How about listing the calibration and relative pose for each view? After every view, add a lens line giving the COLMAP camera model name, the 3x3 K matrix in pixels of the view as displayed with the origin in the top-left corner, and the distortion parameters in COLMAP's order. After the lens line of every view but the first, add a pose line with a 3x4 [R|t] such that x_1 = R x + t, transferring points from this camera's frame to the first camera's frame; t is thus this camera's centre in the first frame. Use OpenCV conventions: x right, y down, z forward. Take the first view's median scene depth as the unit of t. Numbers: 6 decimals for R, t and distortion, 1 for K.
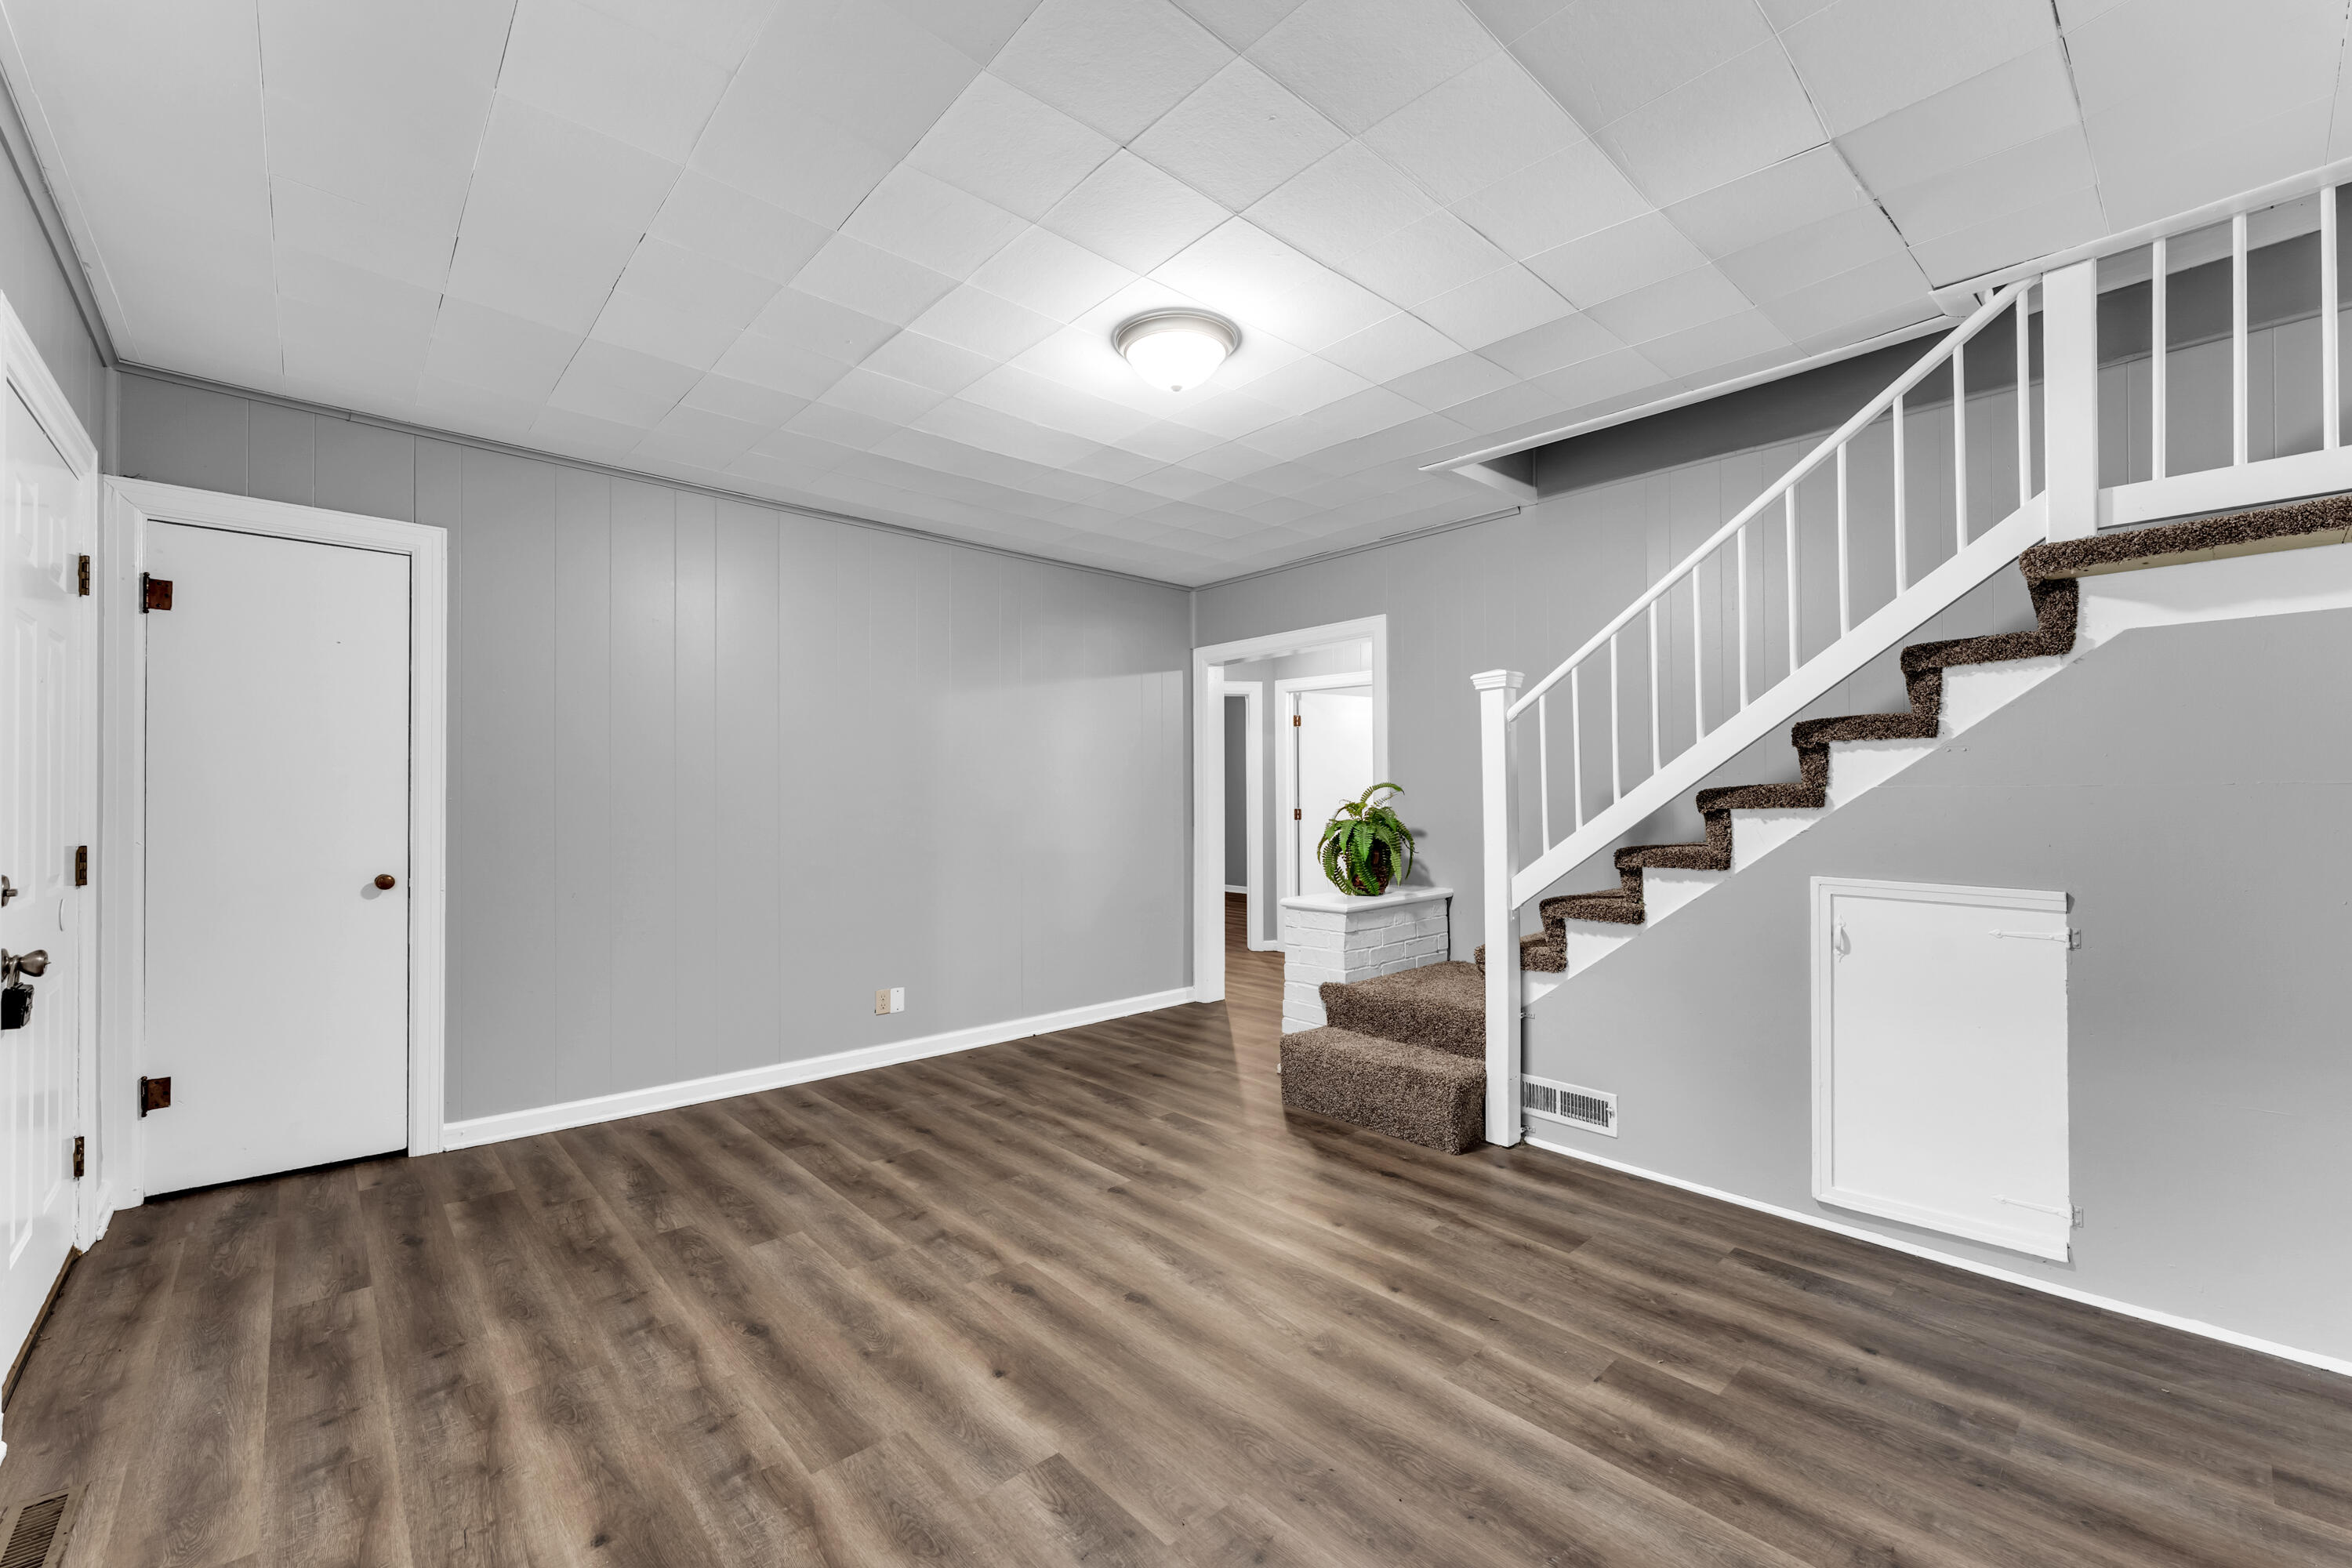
lens RADIAL K [[957.6, 0, 1161.8], [0, 957.6, 785.3], [0, 0, 1]] dist [0.000092, -0.000224]
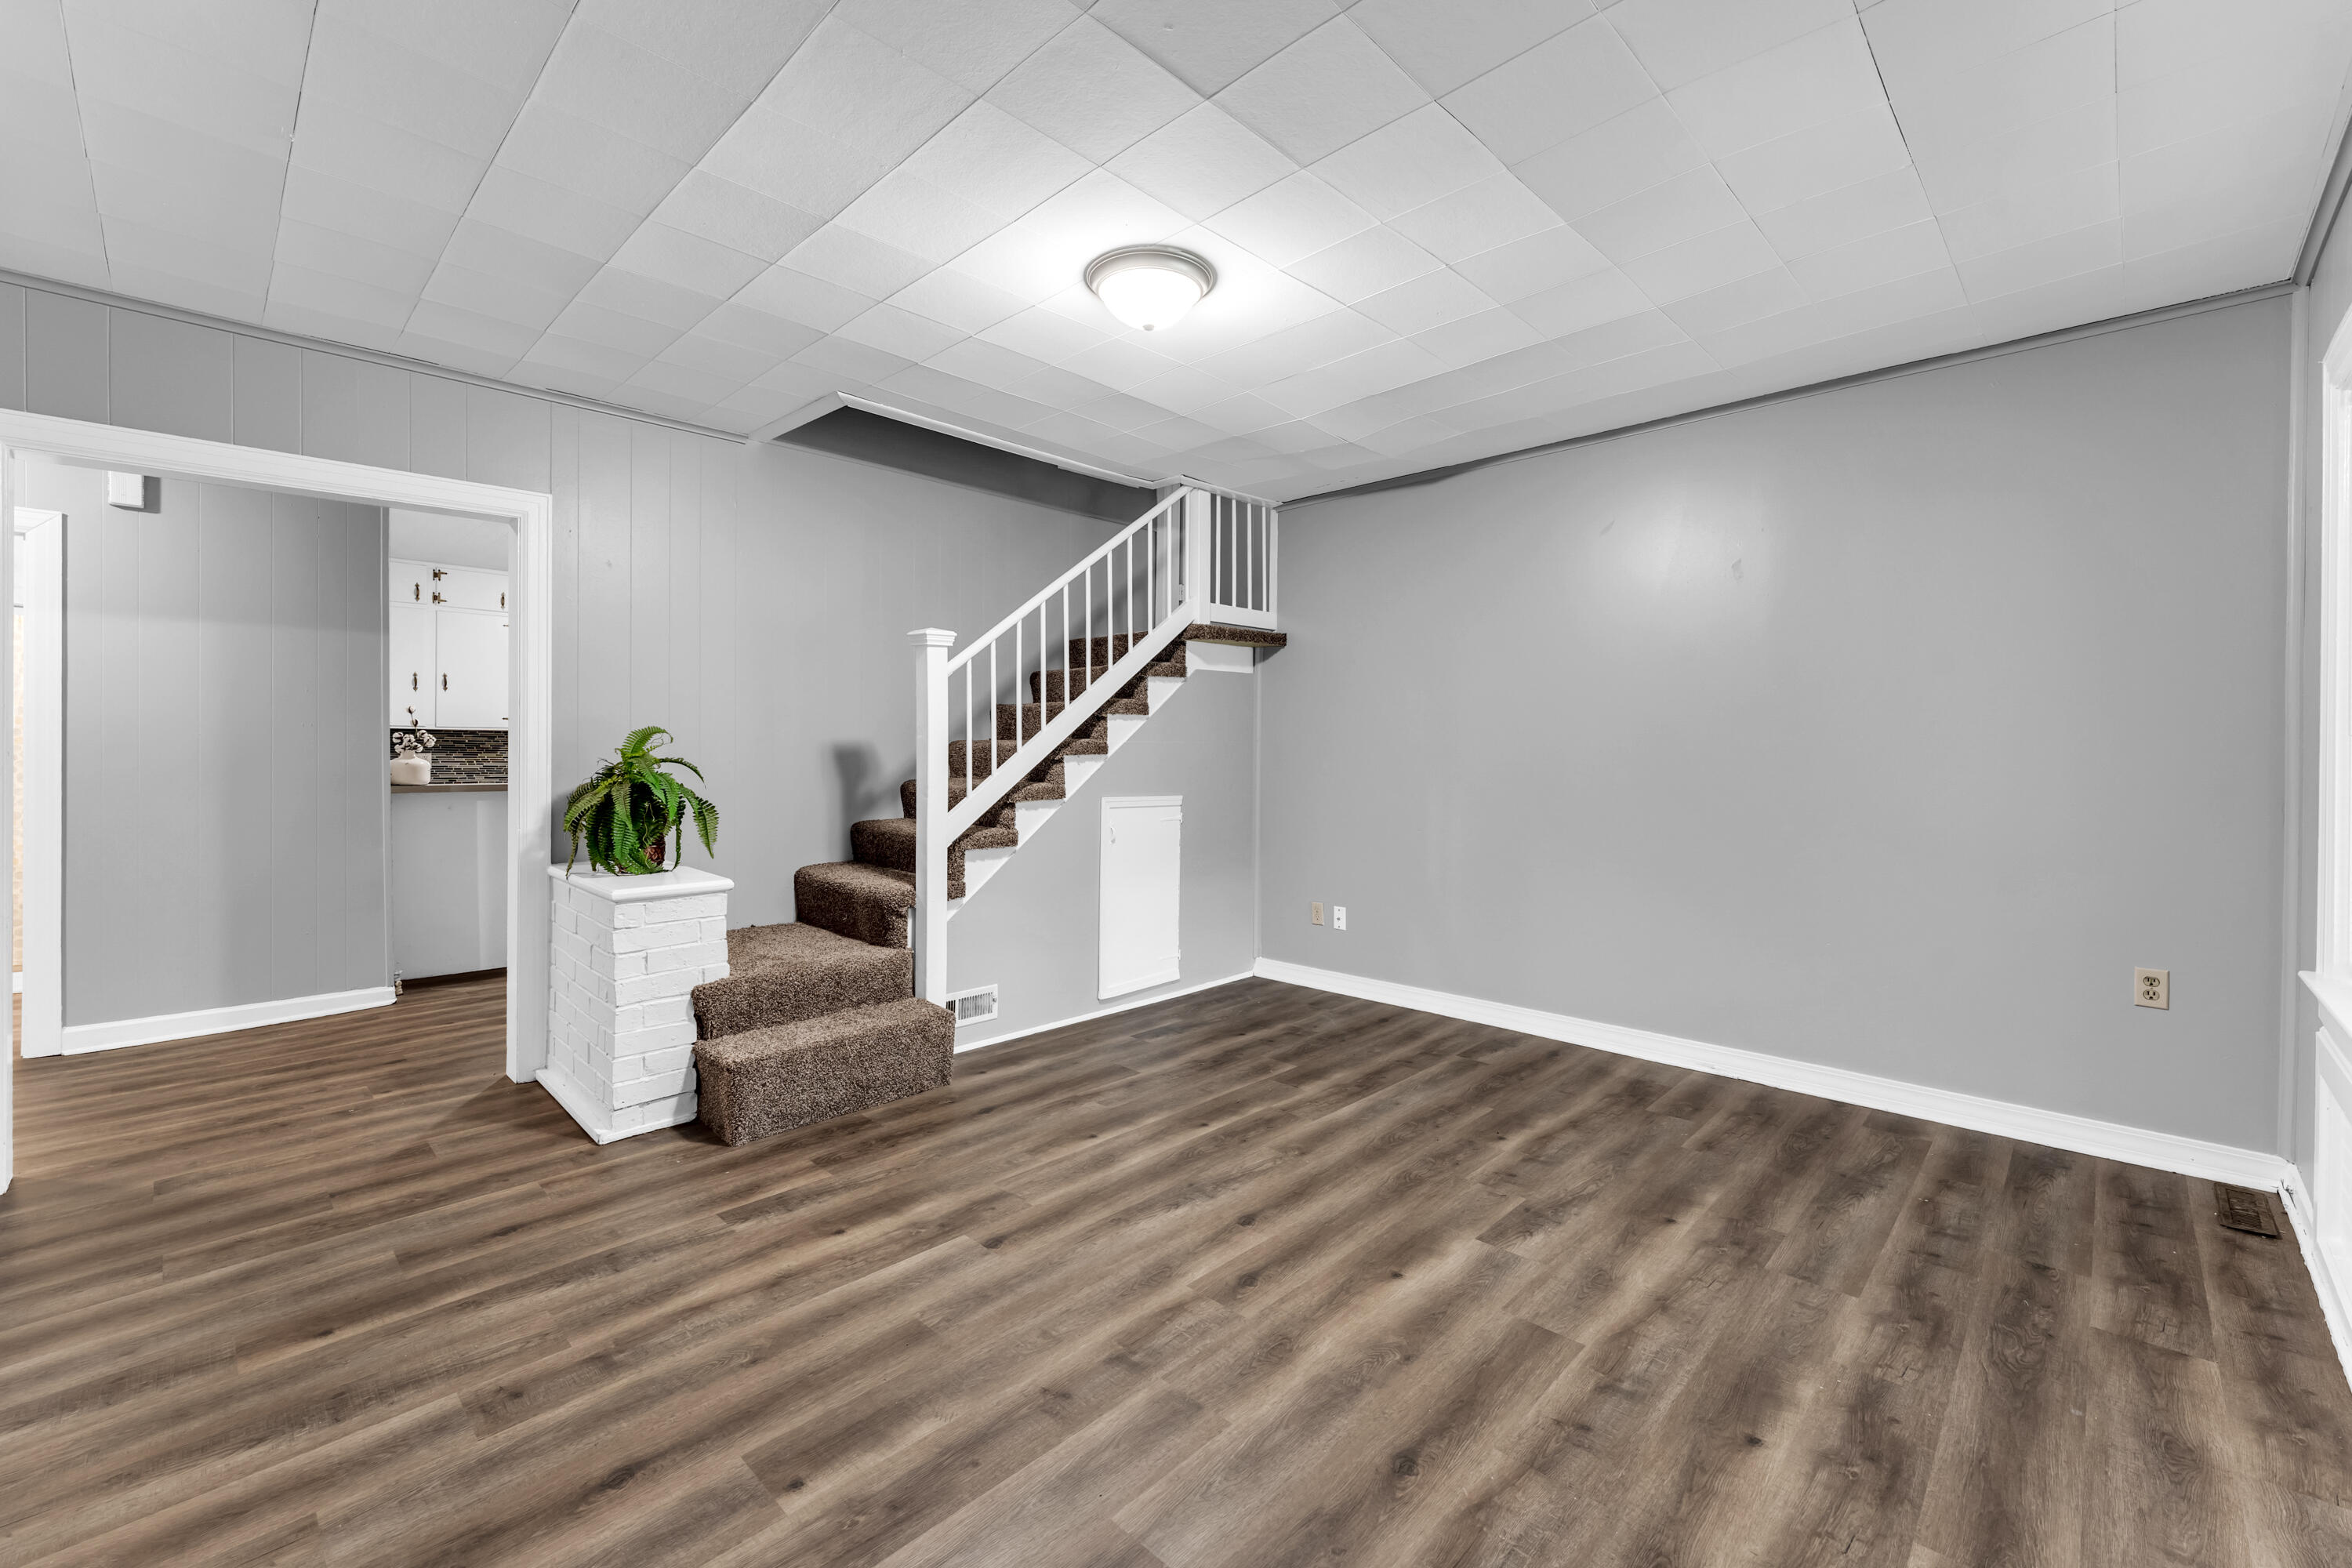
lens RADIAL K [[963.6, 0, 1172.2], [0, 963.6, 752.8], [0, 0, 1]] dist [0.001197, 0.000006]
pose [[-0.066512, -0.004441, 0.997776, -0.957740], [-0.017667, 0.999839, 0.003272, 0.013667], [-0.997629, -0.017410, -0.066579, 1.026356]]
